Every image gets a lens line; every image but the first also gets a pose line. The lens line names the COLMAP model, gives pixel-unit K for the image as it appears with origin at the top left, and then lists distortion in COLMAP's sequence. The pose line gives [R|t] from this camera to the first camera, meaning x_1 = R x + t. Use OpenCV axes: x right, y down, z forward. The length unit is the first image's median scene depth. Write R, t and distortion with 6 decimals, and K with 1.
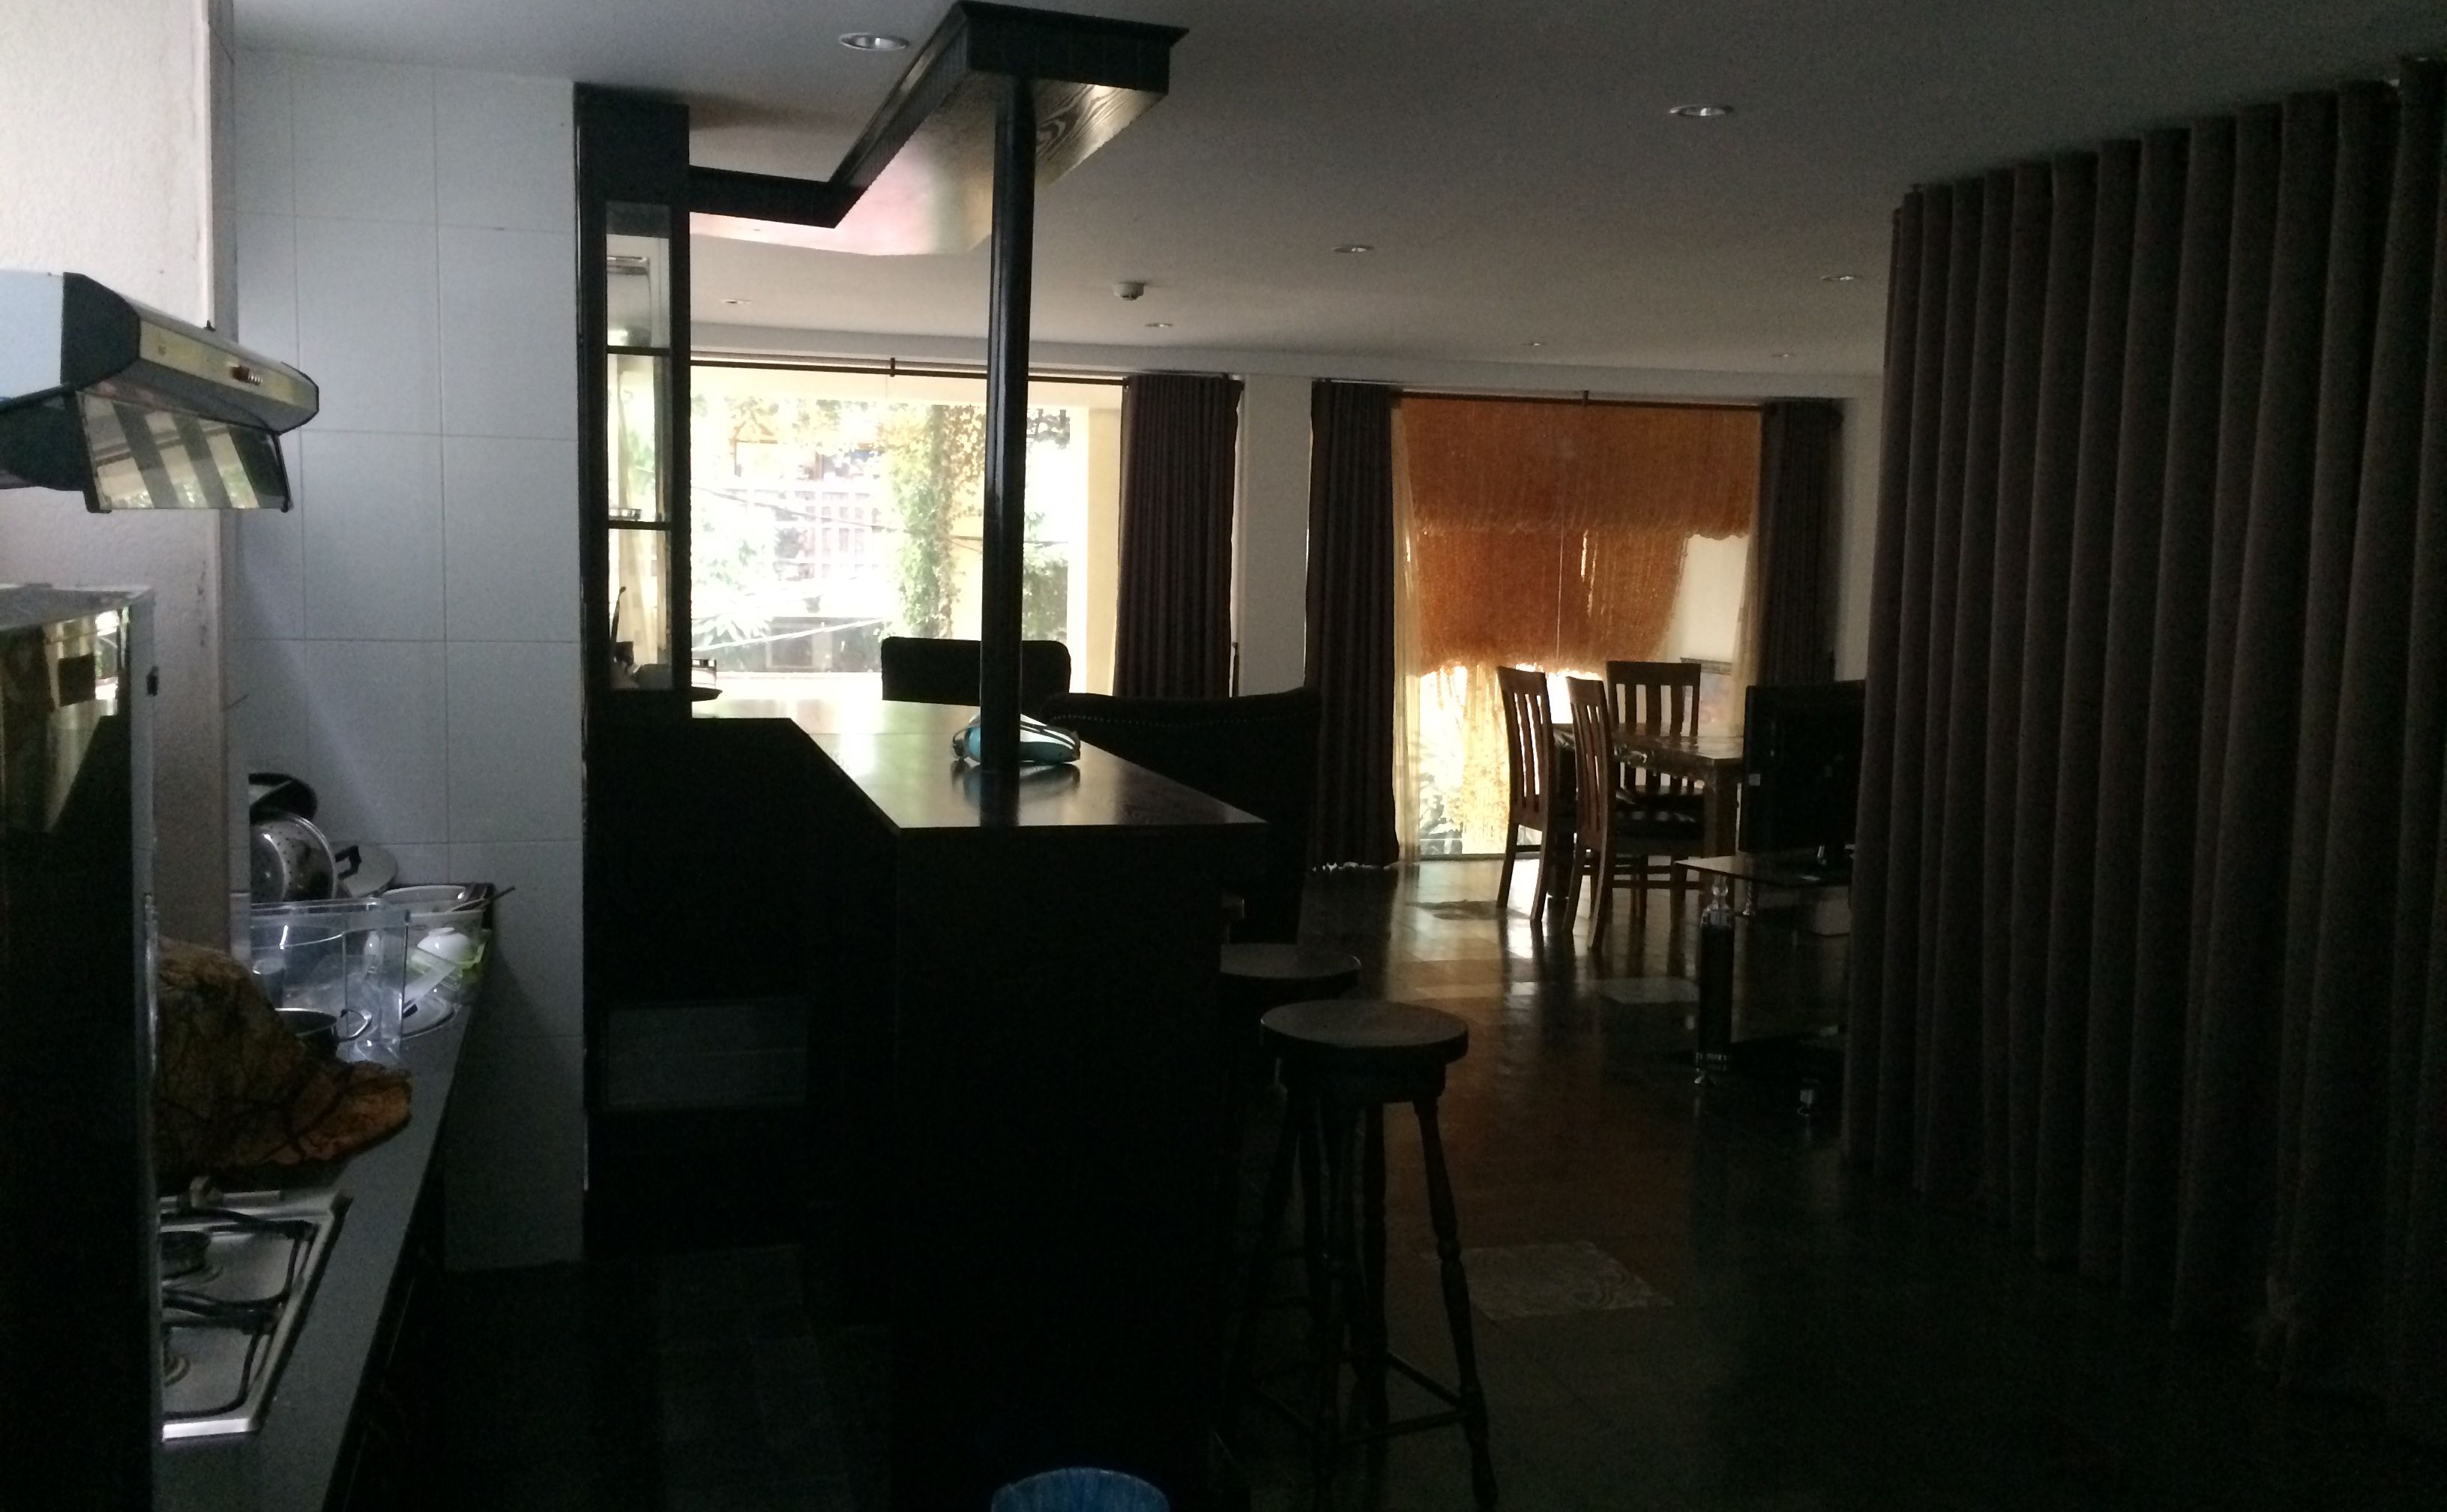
lens RADIAL K [[2084.3, 0, 1223.5], [0, 2084.3, 756.0], [0, 0, 1]] dist [0.001538, -0.008702]
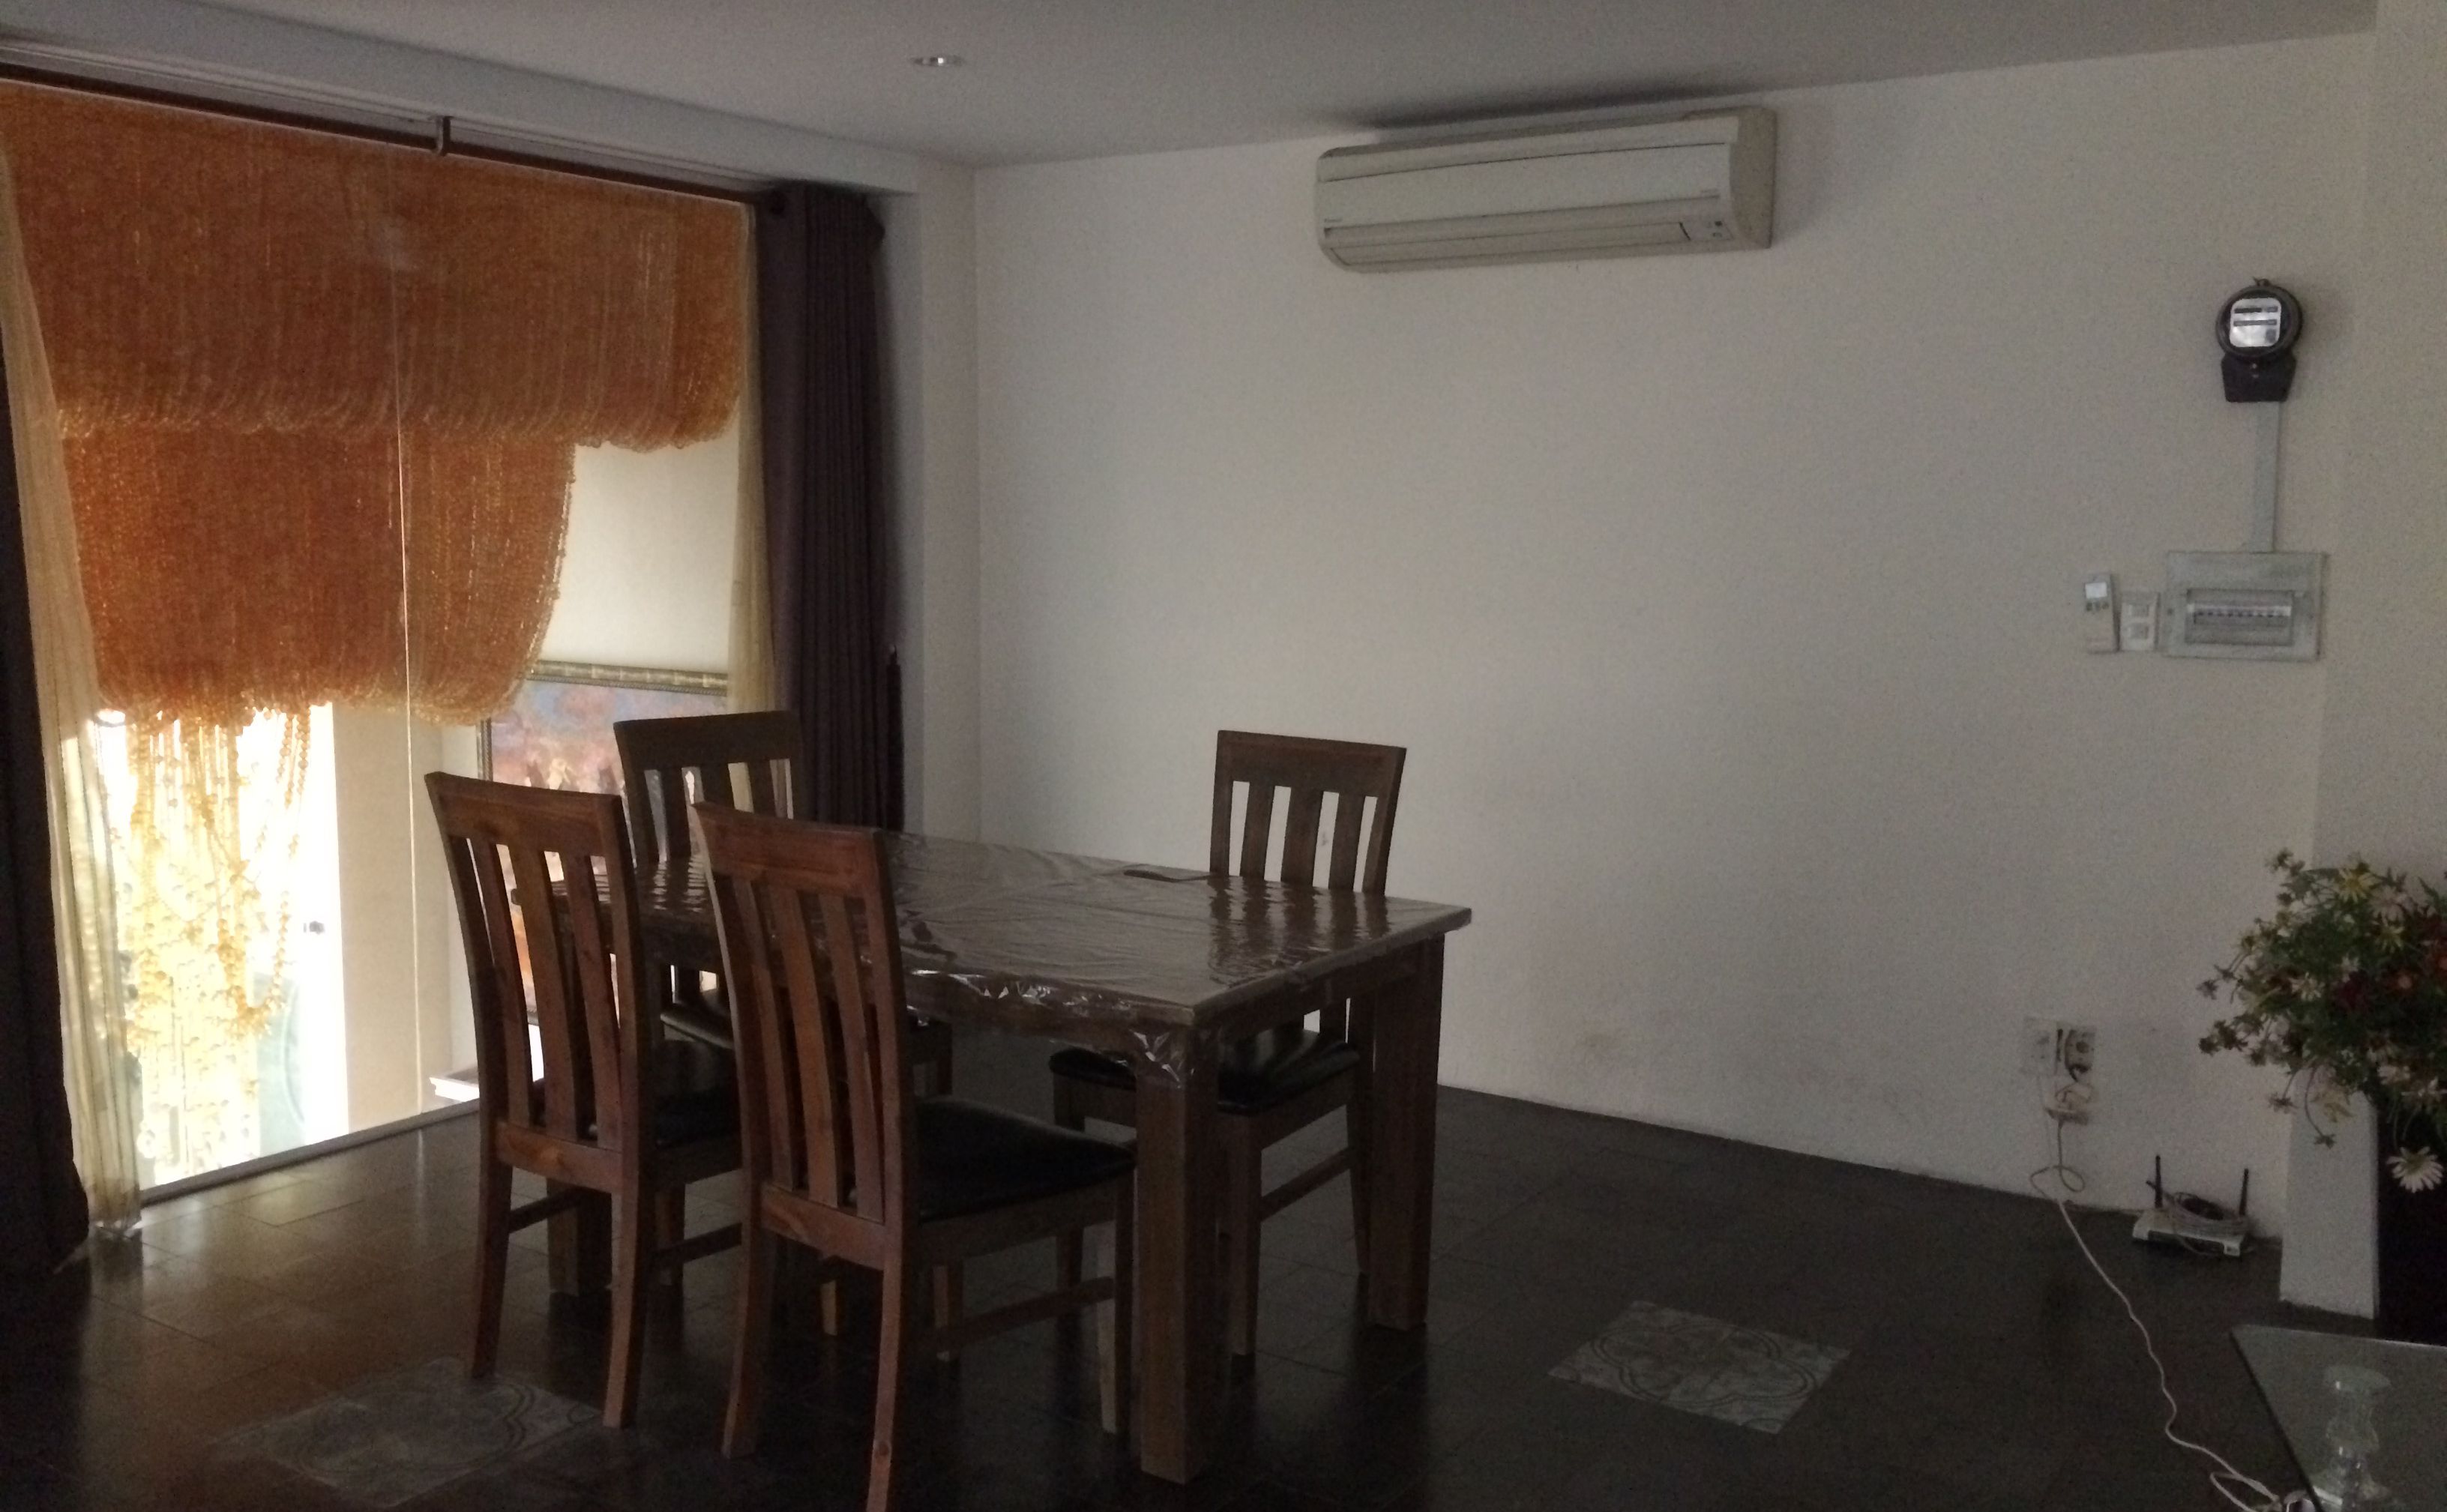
lens RADIAL K [[2084.3, 0, 1223.5], [0, 2084.3, 756.0], [0, 0, 1]] dist [0.001538, -0.008702]
pose [[0.753895, -0.090049, 0.650795, -0.005752], [0.065904, 0.995931, 0.061460, -0.051868], [-0.653681, -0.003444, 0.756762, 0.529570]]
